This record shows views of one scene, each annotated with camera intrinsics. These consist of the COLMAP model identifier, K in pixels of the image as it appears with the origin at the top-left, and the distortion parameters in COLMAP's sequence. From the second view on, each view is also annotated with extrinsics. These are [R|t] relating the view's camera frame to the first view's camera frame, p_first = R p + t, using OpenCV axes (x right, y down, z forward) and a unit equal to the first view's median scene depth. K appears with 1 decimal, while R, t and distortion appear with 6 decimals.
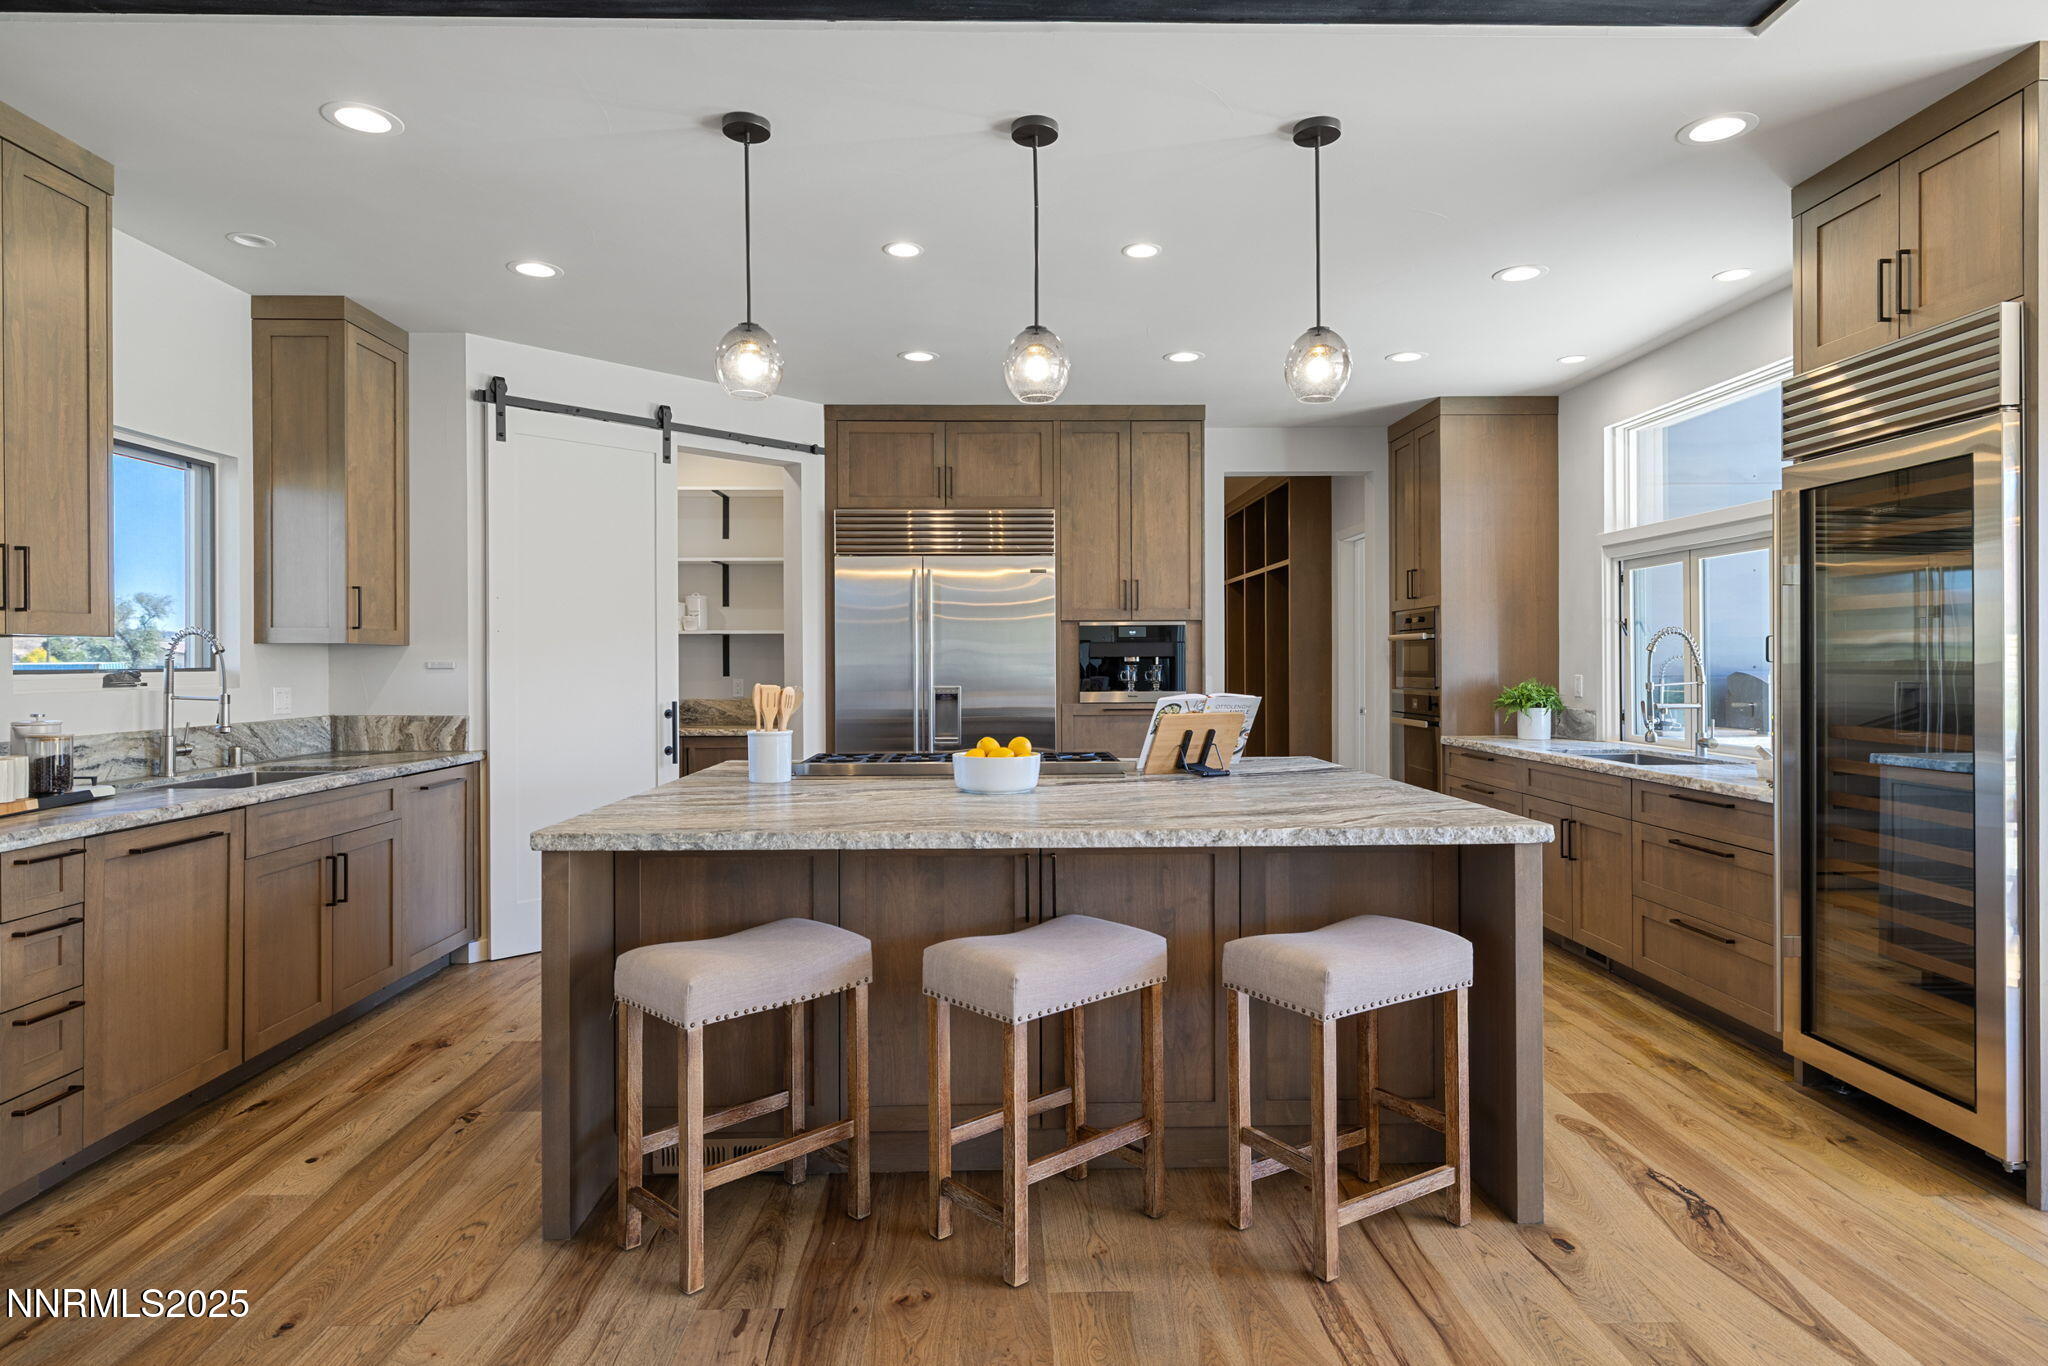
lens RADIAL K [[1084.2, 0, 1026.0], [0, 1084.2, 651.3], [0, 0, 1]] dist [-0.000559, -0.000109]
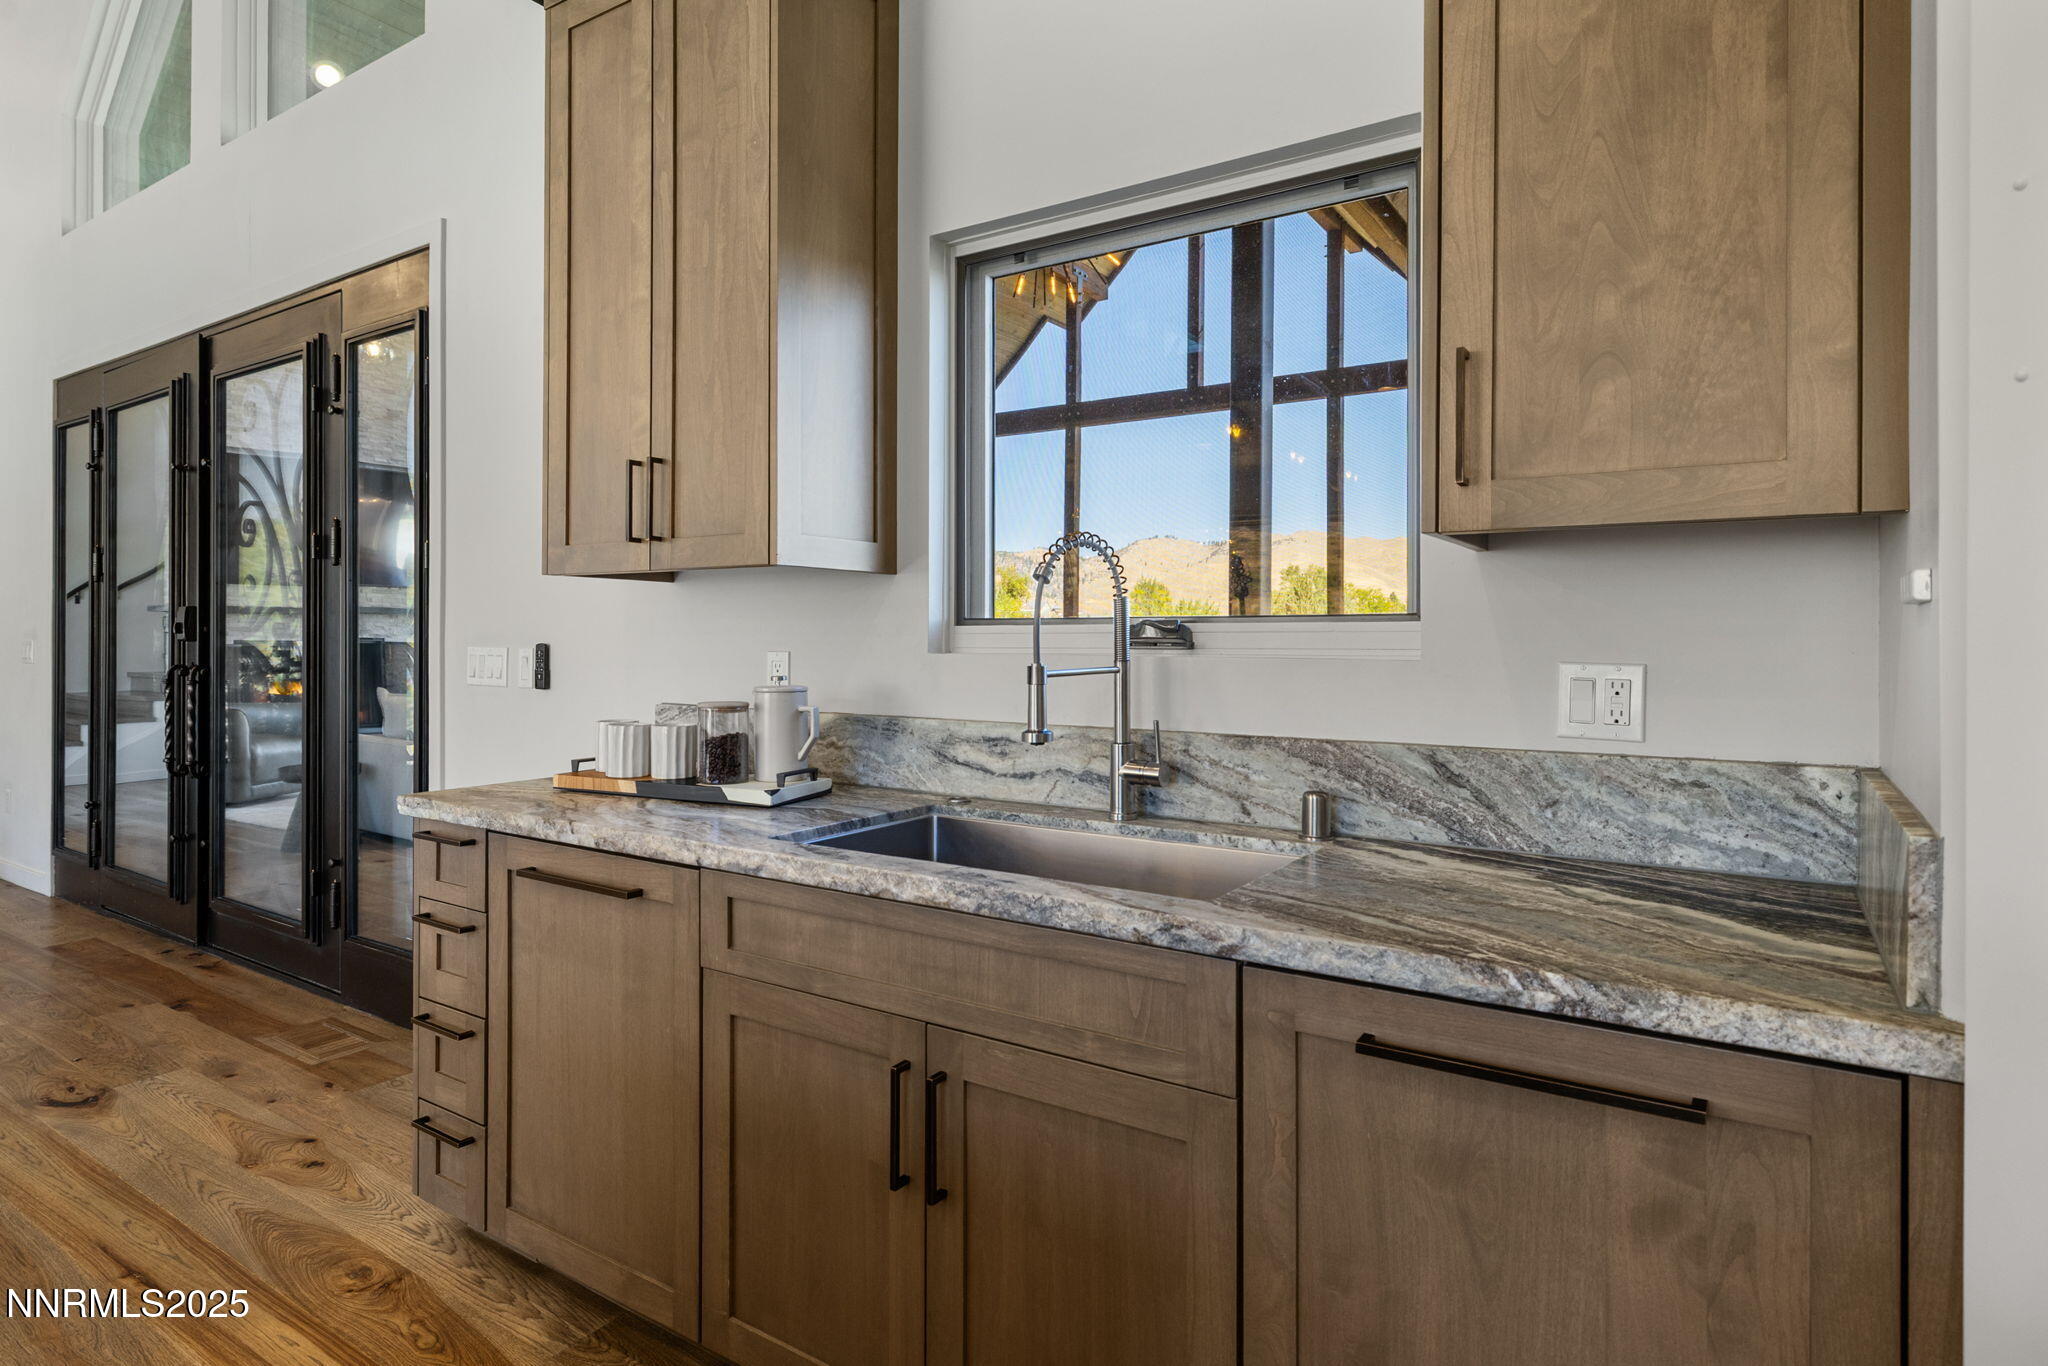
lens RADIAL K [[1084.2, 0, 1026.0], [0, 1084.2, 651.3], [0, 0, 1]] dist [-0.000559, -0.000109]
pose [[-0.580141, 0.002444, -0.814512, -0.331552], [0.004169, 0.999991, 0.000031, 0.033219], [0.814505, -0.003378, -0.580146, 1.255003]]
